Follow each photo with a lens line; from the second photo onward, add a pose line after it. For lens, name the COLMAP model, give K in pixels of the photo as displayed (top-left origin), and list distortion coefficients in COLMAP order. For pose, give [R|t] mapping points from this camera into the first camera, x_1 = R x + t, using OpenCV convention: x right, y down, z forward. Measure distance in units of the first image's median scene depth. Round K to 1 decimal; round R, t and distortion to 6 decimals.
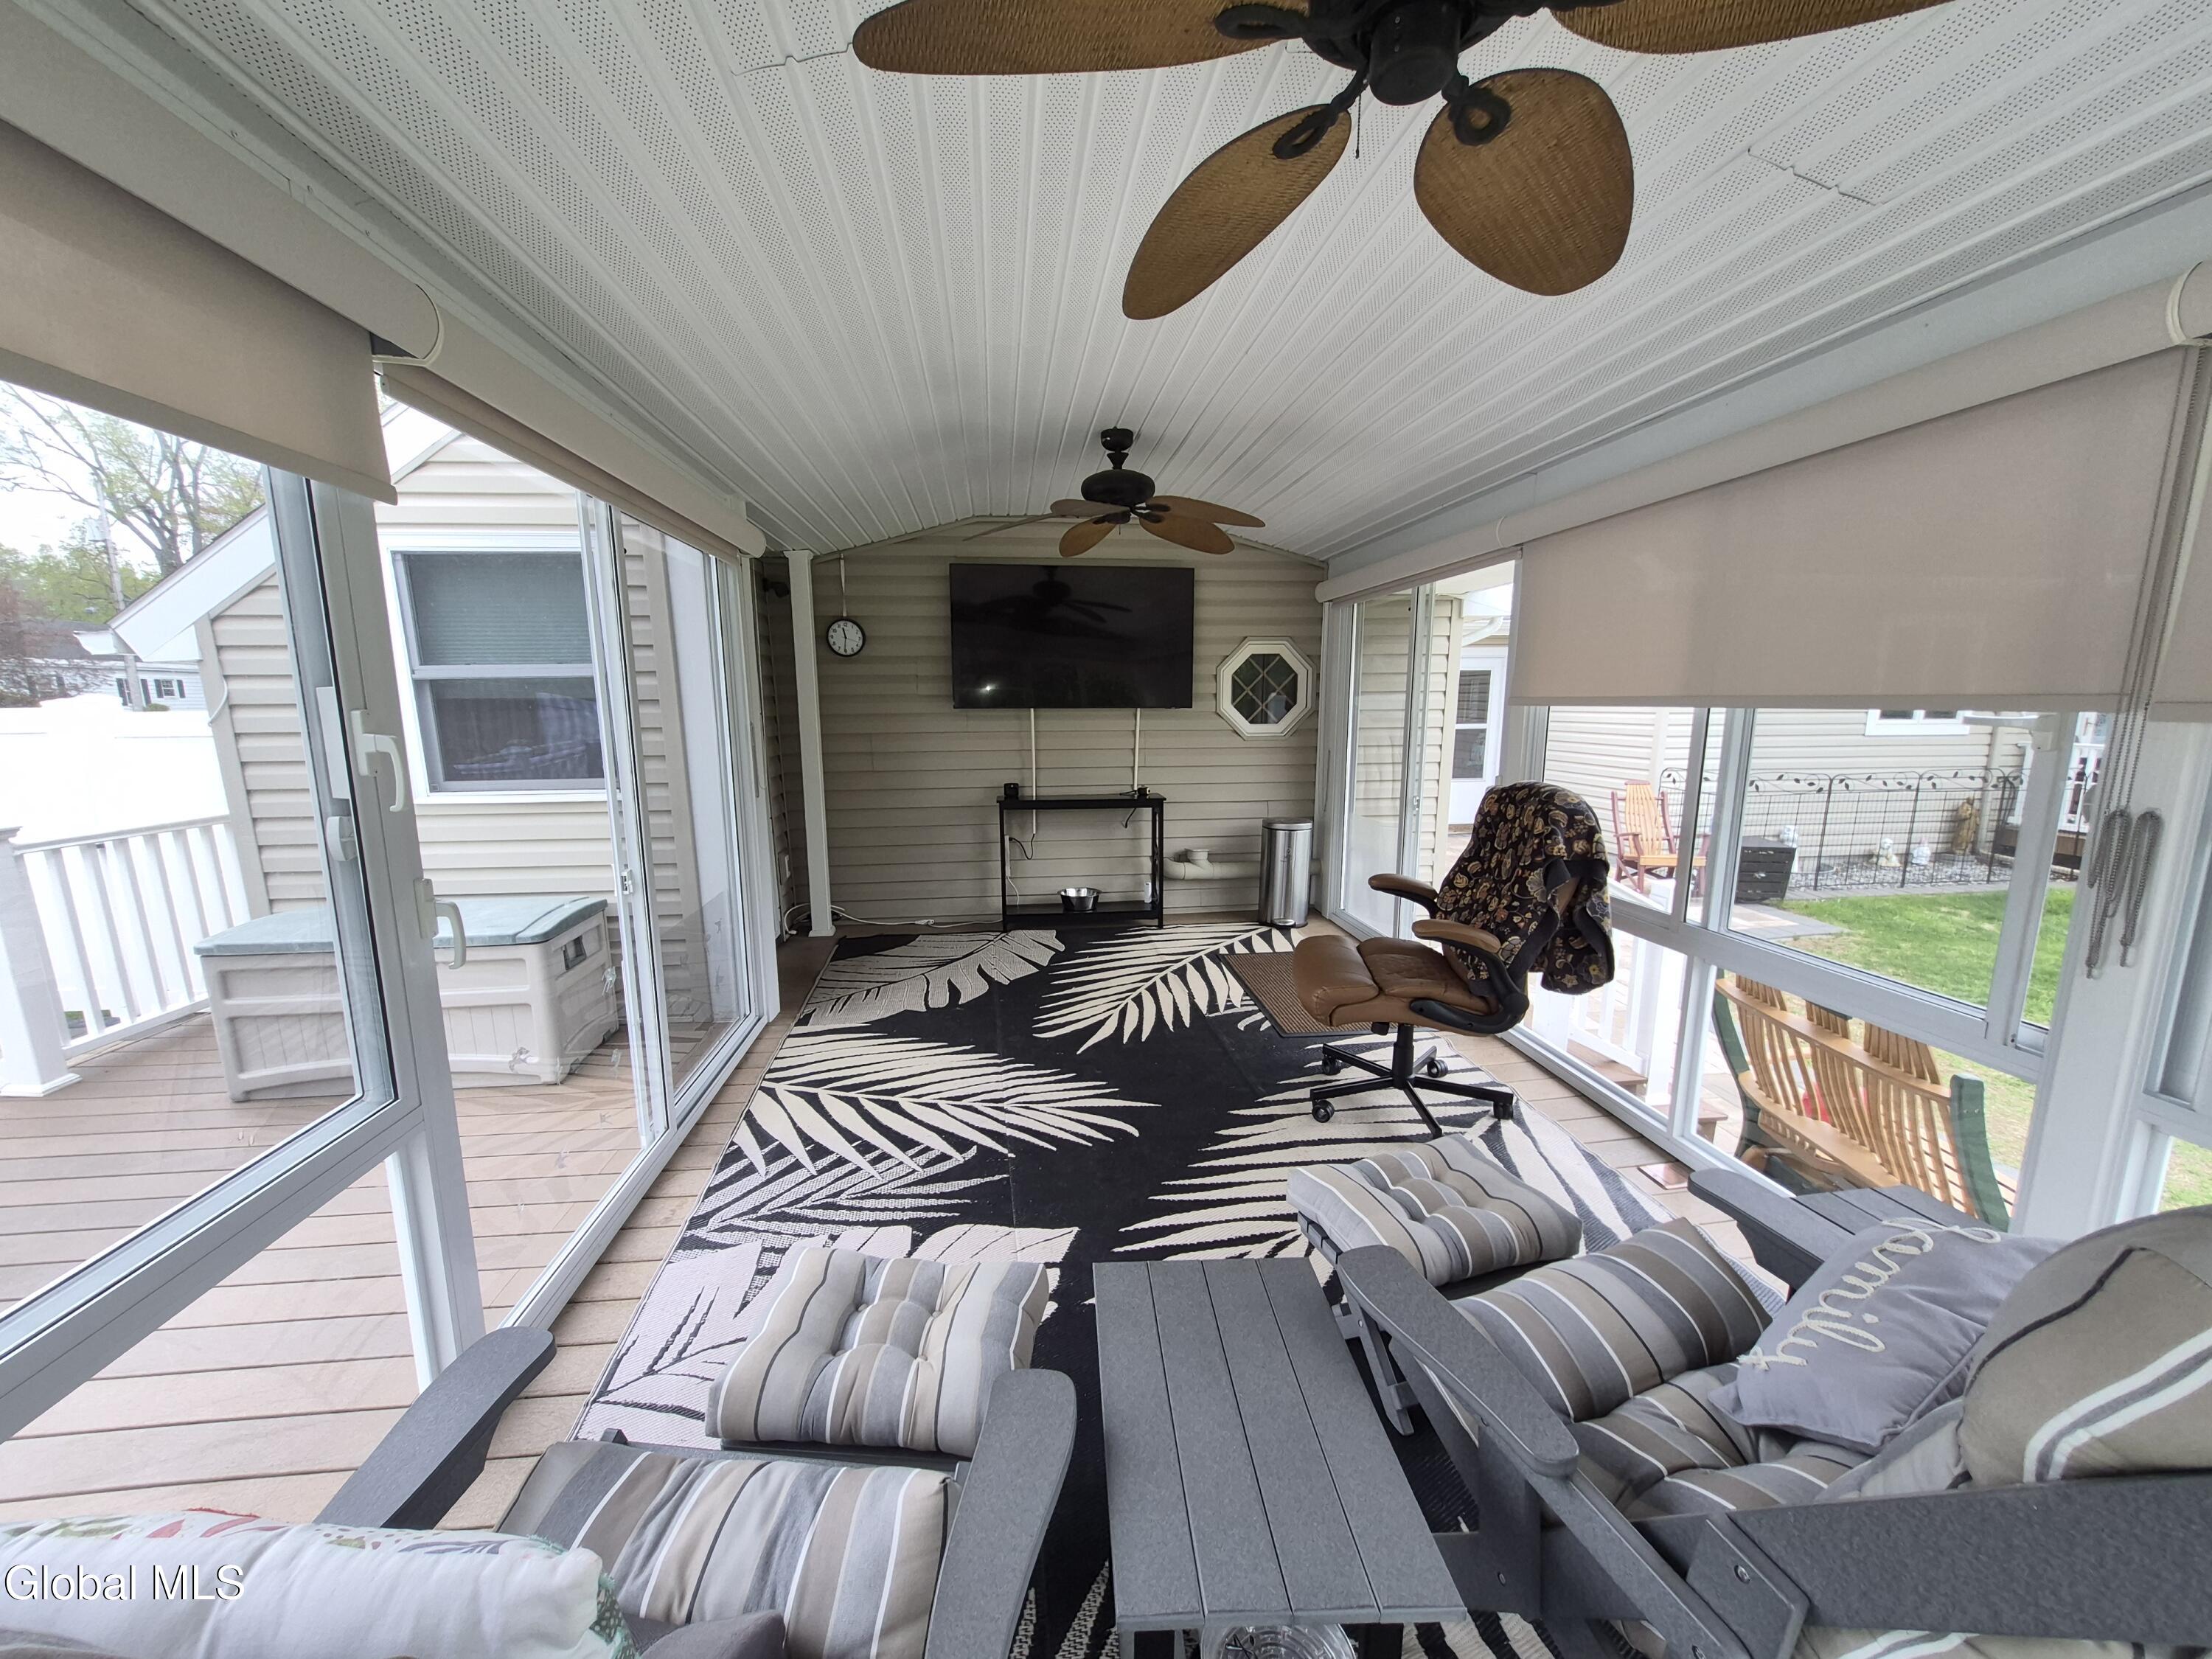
lens RADIAL K [[859.4, 0, 1096.4], [0, 859.4, 846.0], [0, 0, 1]] dist [0.000875, 0.000029]
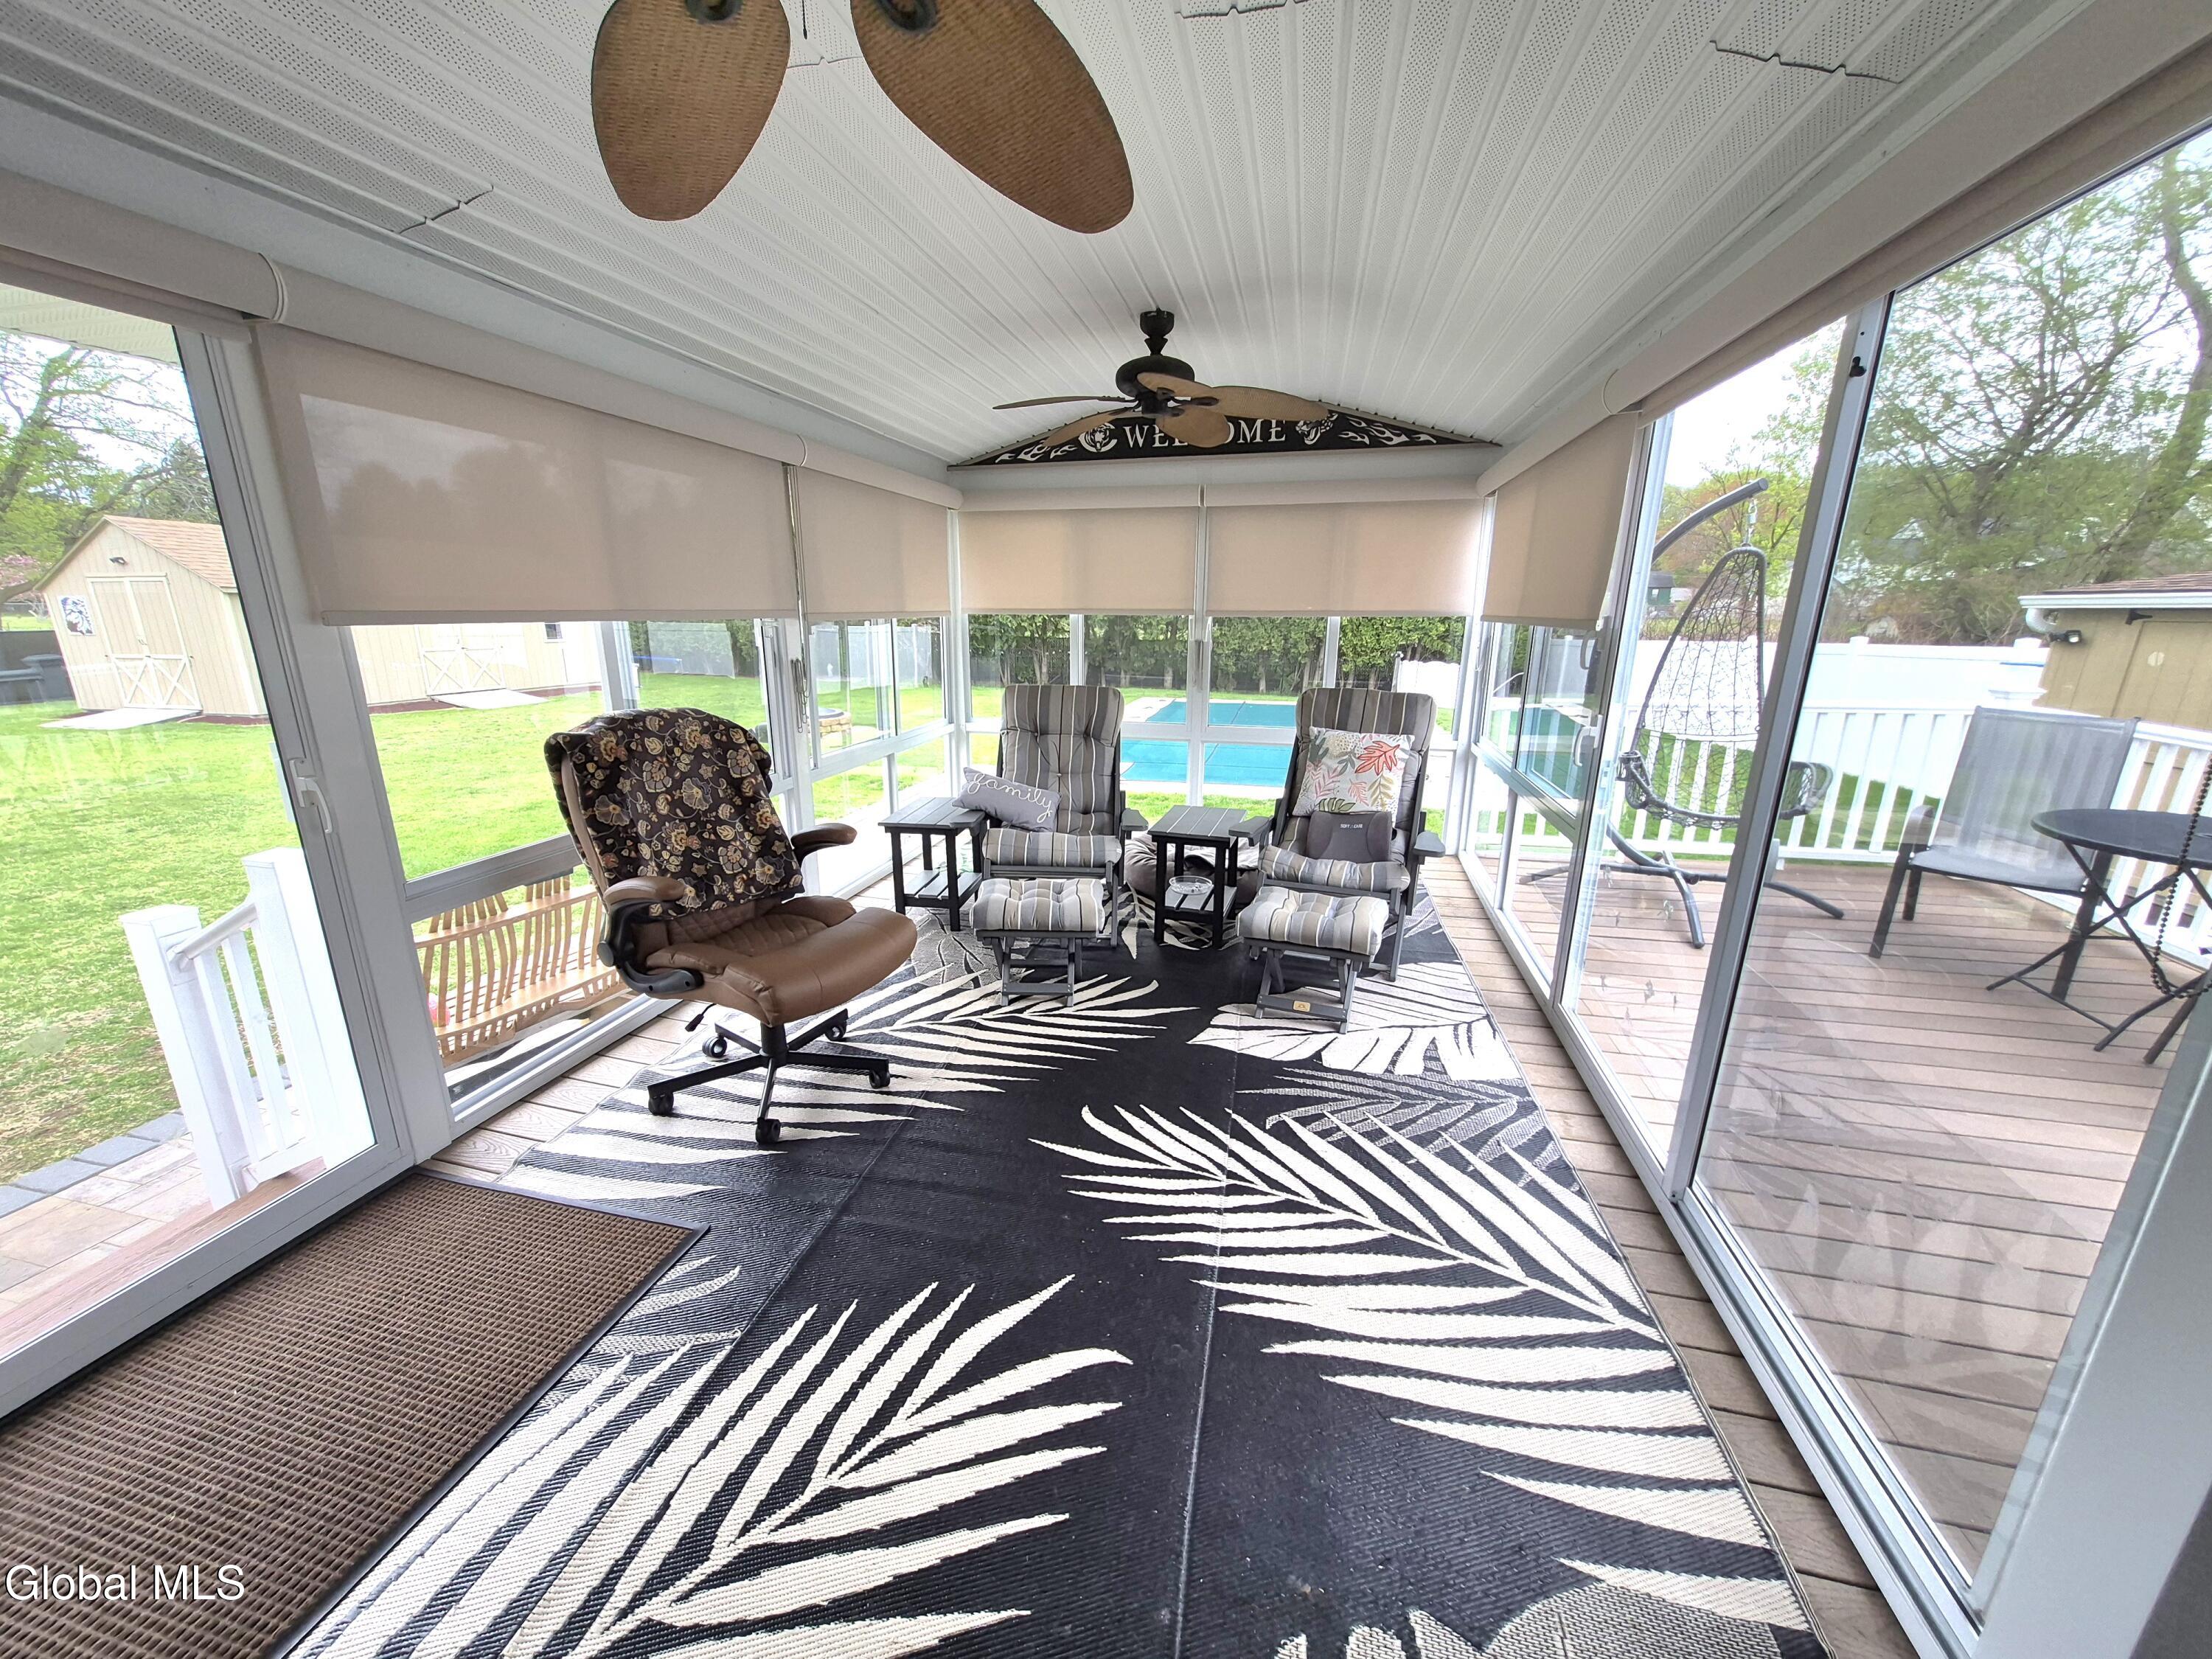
lens RADIAL K [[859.4, 0, 1092.8], [0, 859.4, 837.6], [0, 0, 1]] dist [0.000875, 0.000029]
pose [[-0.939842, -0.086525, 0.330471, -0.233729], [0.057827, 0.913134, 0.403538, -0.286218], [-0.336681, 0.398372, -0.853197, 1.664195]]
